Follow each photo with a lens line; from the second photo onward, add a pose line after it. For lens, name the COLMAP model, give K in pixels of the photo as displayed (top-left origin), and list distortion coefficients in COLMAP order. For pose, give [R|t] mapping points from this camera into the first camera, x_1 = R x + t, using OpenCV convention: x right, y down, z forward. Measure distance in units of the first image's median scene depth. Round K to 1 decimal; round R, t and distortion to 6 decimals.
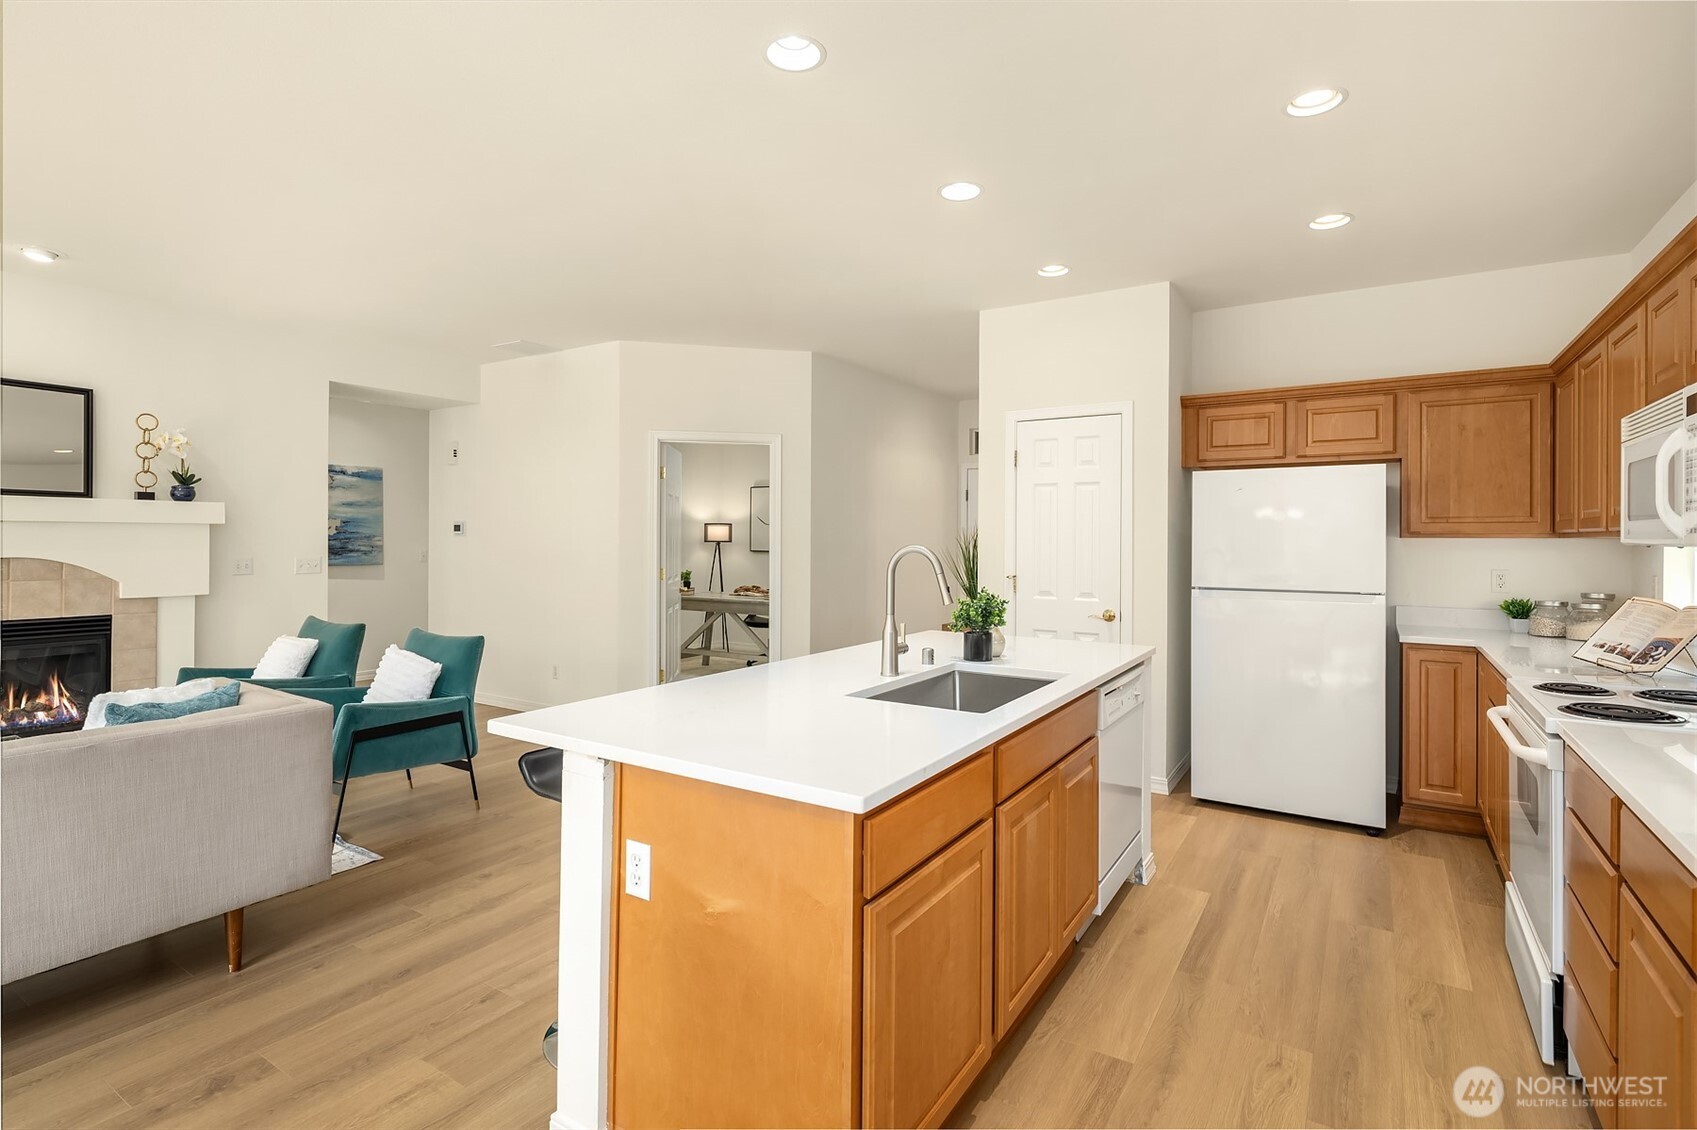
lens RADIAL K [[821.2, 0, 848.7], [0, 821.2, 532.5], [0, 0, 1]] dist [0.005553, -0.004808]
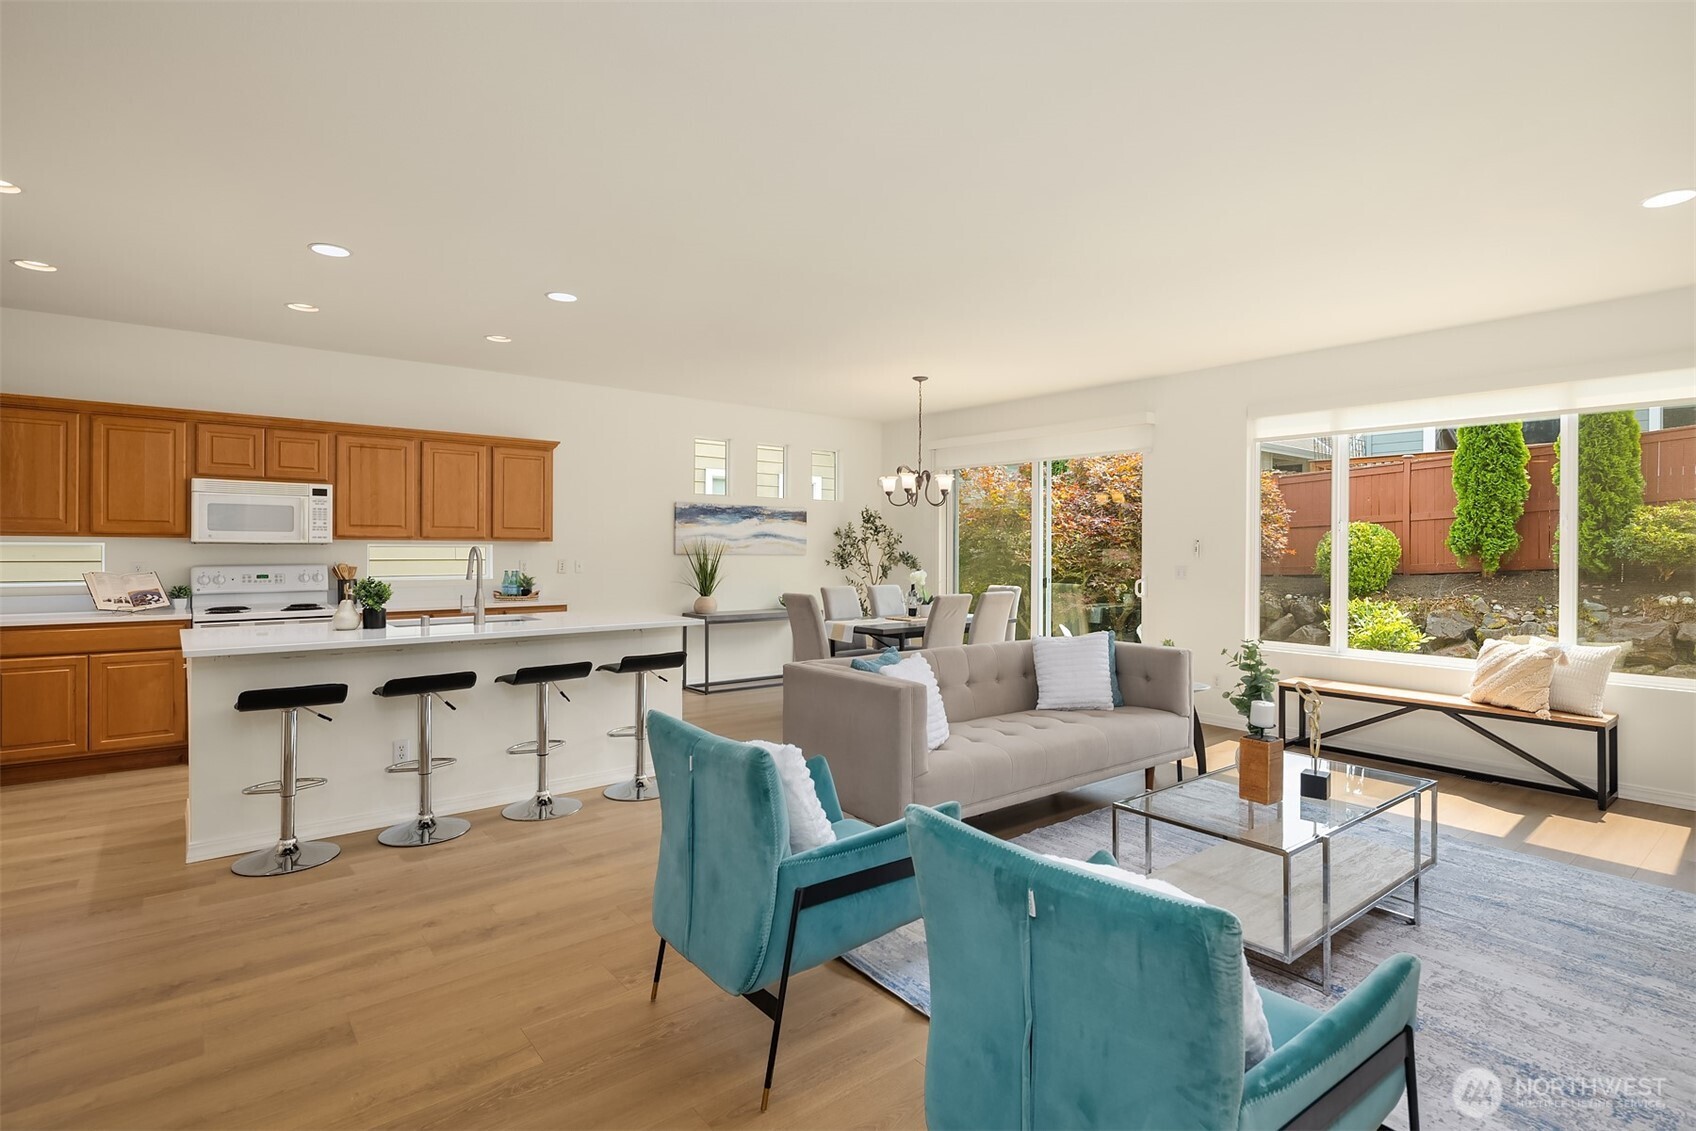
lens RADIAL K [[820.7, 0, 850.5], [0, 820.7, 545.0], [0, 0, 1]] dist [0.005553, -0.004808]
pose [[-0.950780, -0.011586, 0.309651, -0.686963], [-0.014352, 0.999875, -0.006656, 0.007883], [-0.309535, -0.010773, -0.950827, 1.367238]]
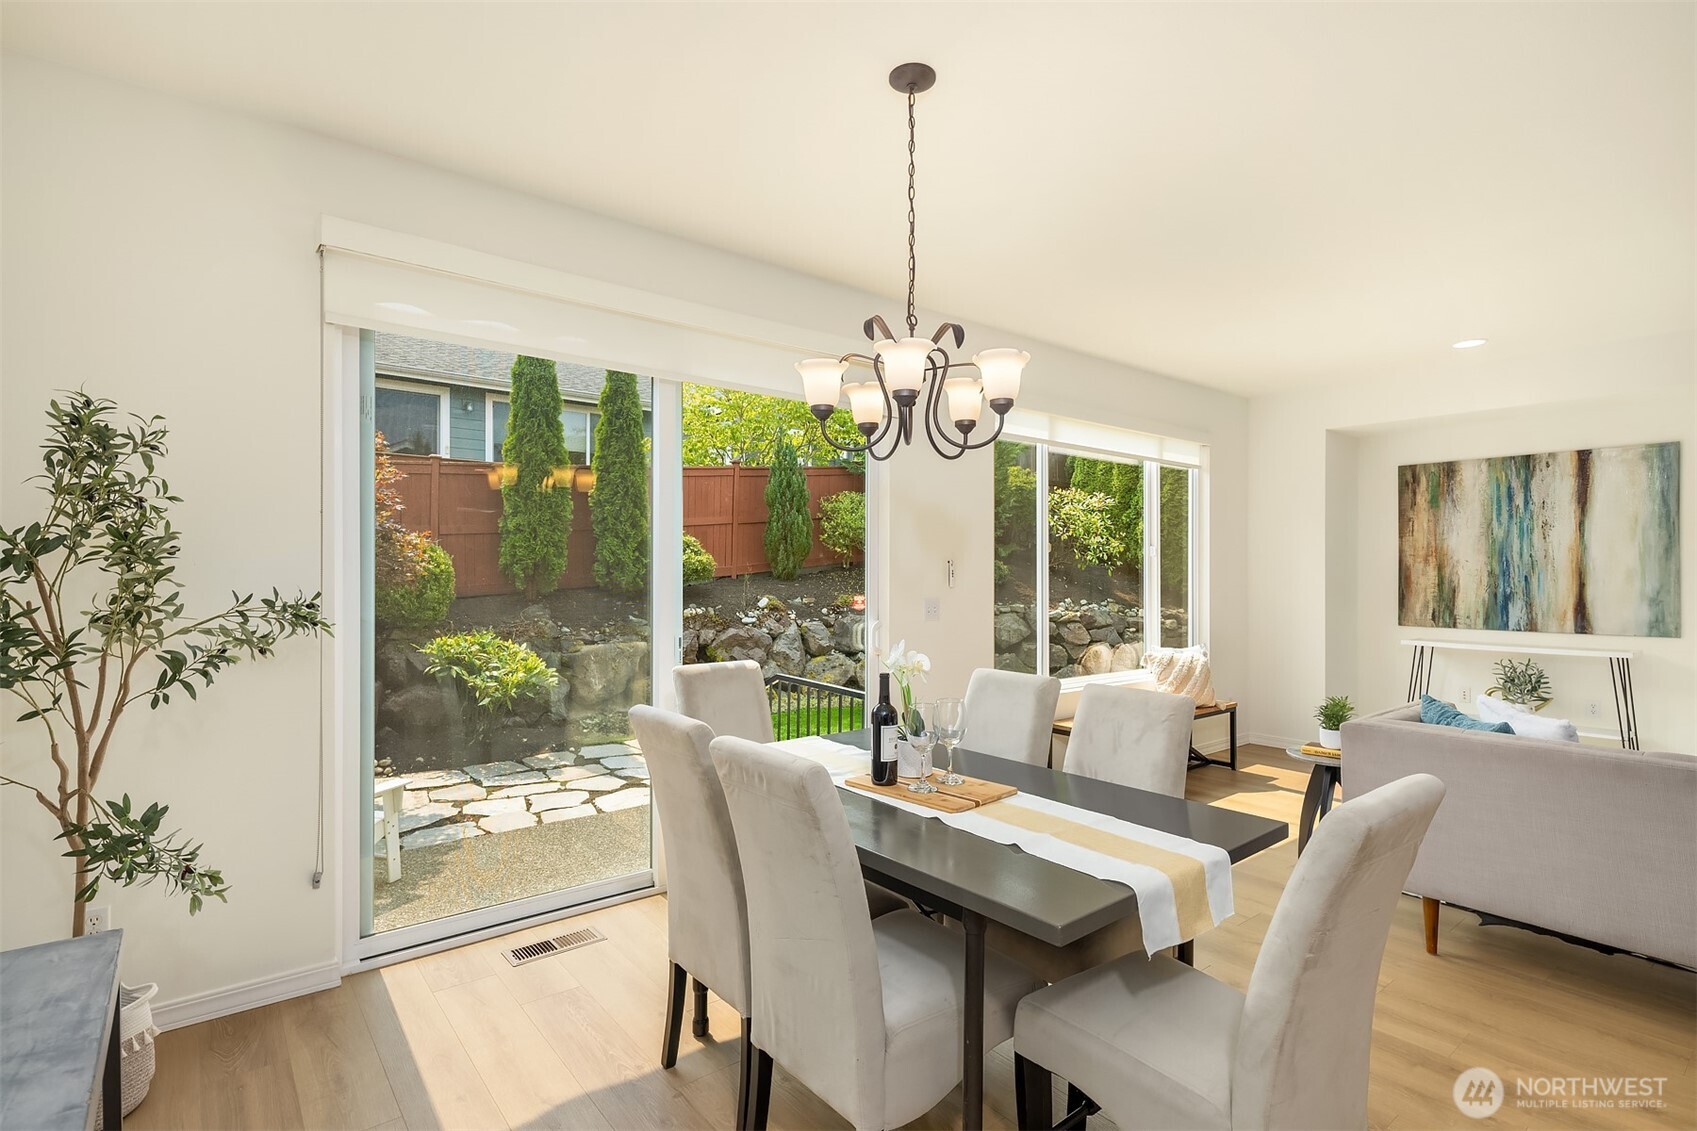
lens RADIAL K [[821.2, 0, 846.2], [0, 821.2, 572.1], [0, 0, 1]] dist [0.005553, -0.004808]
pose [[-0.321603, -0.006073, -0.946855, 0.158856], [0.000484, 0.999978, -0.006578, 0.000964], [0.946874, -0.002574, -0.321593, 0.038249]]
